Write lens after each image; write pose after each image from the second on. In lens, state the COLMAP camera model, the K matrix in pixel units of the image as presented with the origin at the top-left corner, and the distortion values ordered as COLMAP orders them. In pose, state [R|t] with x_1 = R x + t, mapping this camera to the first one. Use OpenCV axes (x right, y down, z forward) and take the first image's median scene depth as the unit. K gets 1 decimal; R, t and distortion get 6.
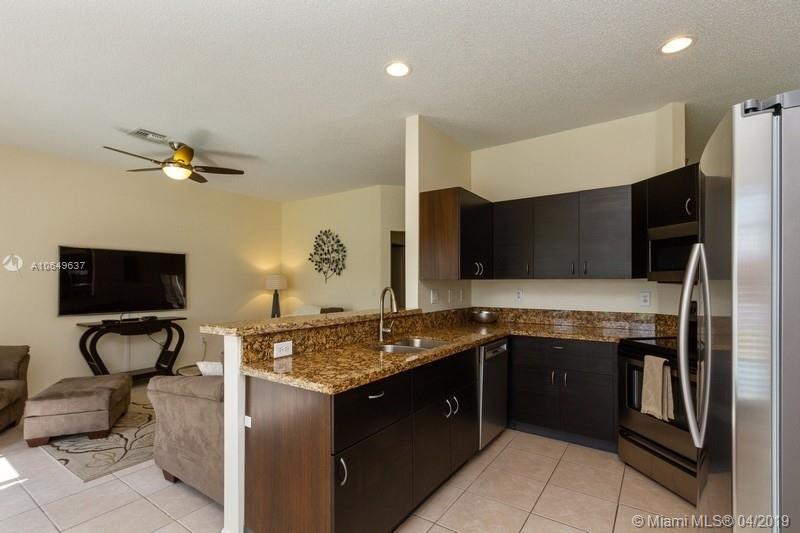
lens RADIAL K [[379.4, 0, 399.1], [0, 379.4, 280.5], [0, 0, 1]] dist [0.002522, -0.001265]
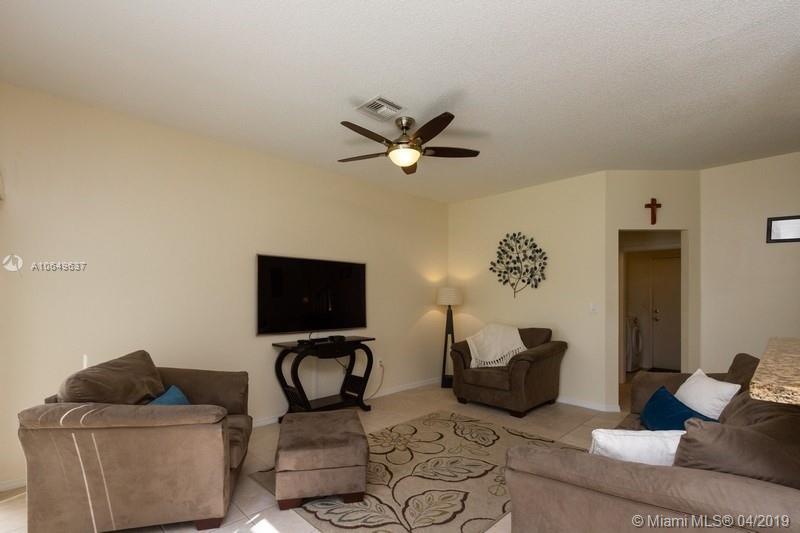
lens RADIAL K [[379.4, 0, 391.1], [0, 379.4, 298.6], [0, 0, 1]] dist [0.002522, -0.001265]
pose [[0.980276, 0.000244, -0.197633, -0.303071], [0.001455, 0.999963, 0.008451, 0.001615], [0.197628, -0.008572, 0.980240, 0.146949]]
